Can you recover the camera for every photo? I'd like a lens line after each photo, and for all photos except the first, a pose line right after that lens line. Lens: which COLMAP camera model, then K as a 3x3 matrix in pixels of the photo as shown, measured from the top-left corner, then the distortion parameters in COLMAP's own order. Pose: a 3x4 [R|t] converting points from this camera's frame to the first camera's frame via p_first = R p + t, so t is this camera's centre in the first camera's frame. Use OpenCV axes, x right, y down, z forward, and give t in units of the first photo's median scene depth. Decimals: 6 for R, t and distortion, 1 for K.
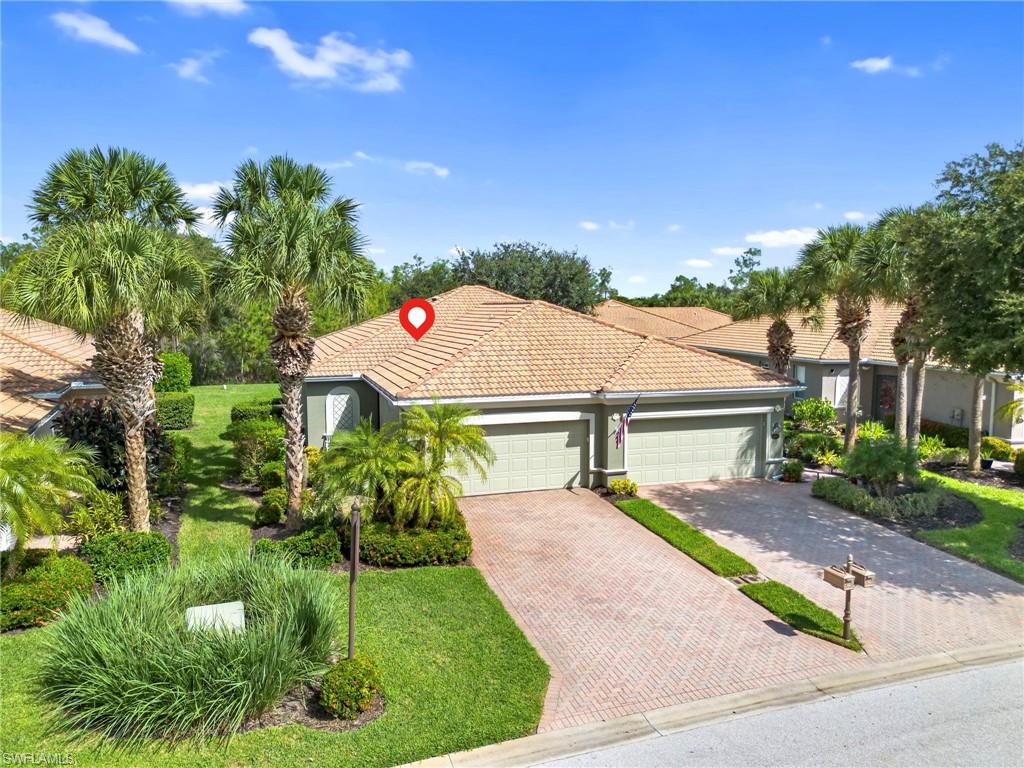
lens RADIAL K [[722.1, 0, 514.0], [0, 722.1, 388.7], [0, 0, 1]] dist [0.067366, -0.058079]
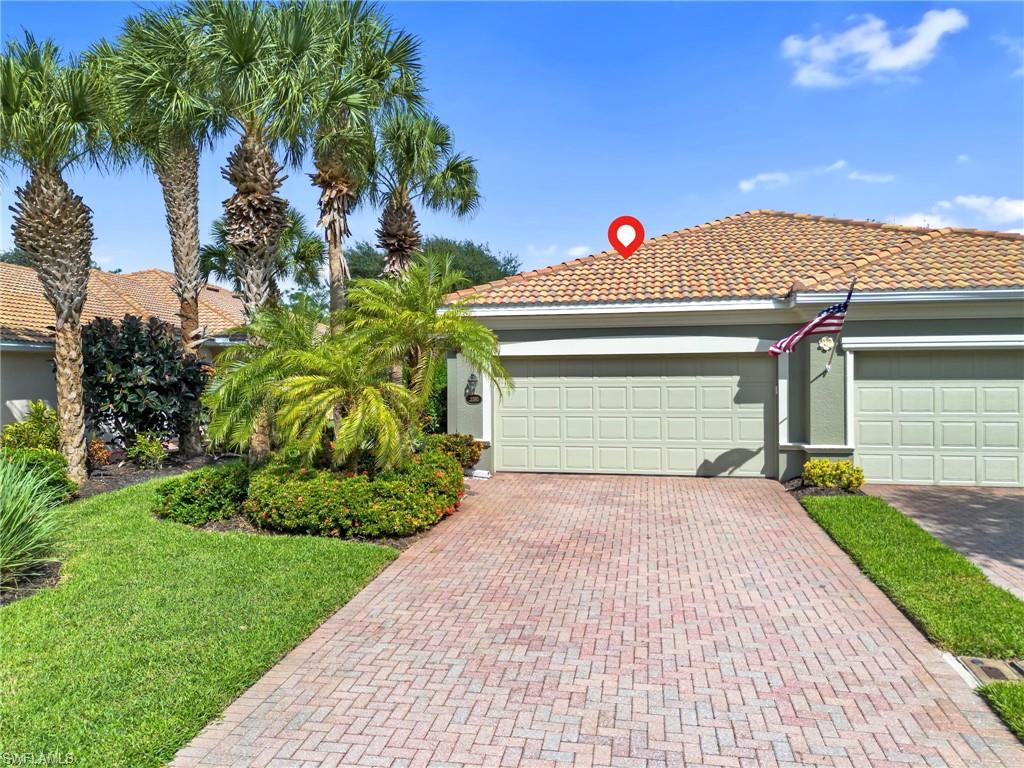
lens RADIAL K [[727.9, 0, 512.0], [0, 727.9, 384.0], [0, 0, 1]] dist [0.086456, -0.099279]
pose [[0.875049, 0.000715, -0.484033, 0.256685], [-0.047081, 0.995383, -0.083644, 0.159053], [0.481738, 0.095981, 0.871043, 0.541269]]
